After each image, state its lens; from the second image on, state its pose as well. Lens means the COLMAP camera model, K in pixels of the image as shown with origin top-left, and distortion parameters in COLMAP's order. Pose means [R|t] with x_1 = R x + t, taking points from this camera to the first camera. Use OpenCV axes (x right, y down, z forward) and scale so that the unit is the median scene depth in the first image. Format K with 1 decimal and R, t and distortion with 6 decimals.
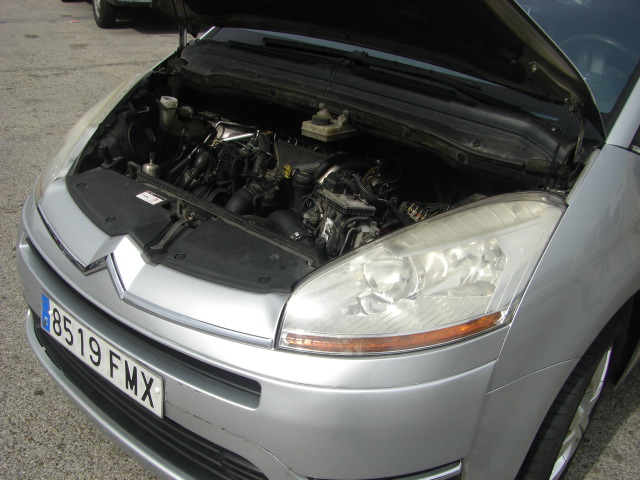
lens RADIAL K [[723.6, 0, 299.1], [0, 723.6, 270.4], [0, 0, 1]] dist [-0.164880, 0.077261]
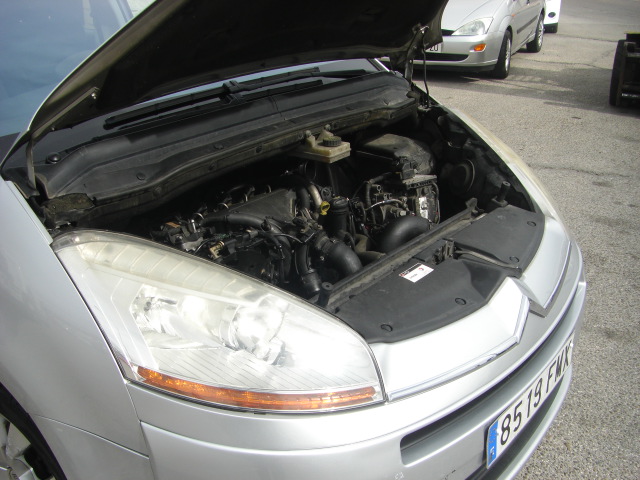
lens RADIAL K [[723.6, 0, 299.1], [0, 723.6, 270.4], [0, 0, 1]] dist [-0.164880, 0.077261]
pose [[-0.068410, -0.481139, 0.873971, -0.954848], [0.449197, 0.767348, 0.457602, -0.564751], [-0.890810, 0.423890, 0.163633, 0.973623]]
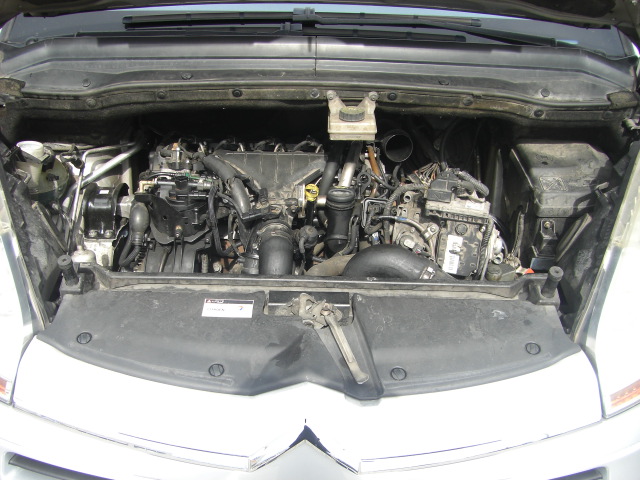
lens RADIAL K [[723.6, 0, 299.1], [0, 723.6, 270.4], [0, 0, 1]] dist [-0.164880, 0.077261]
pose [[0.742724, -0.411776, 0.528017, -0.483401], [0.331773, 0.911265, 0.243971, -0.267303], [-0.581625, -0.006022, 0.813435, 0.431300]]
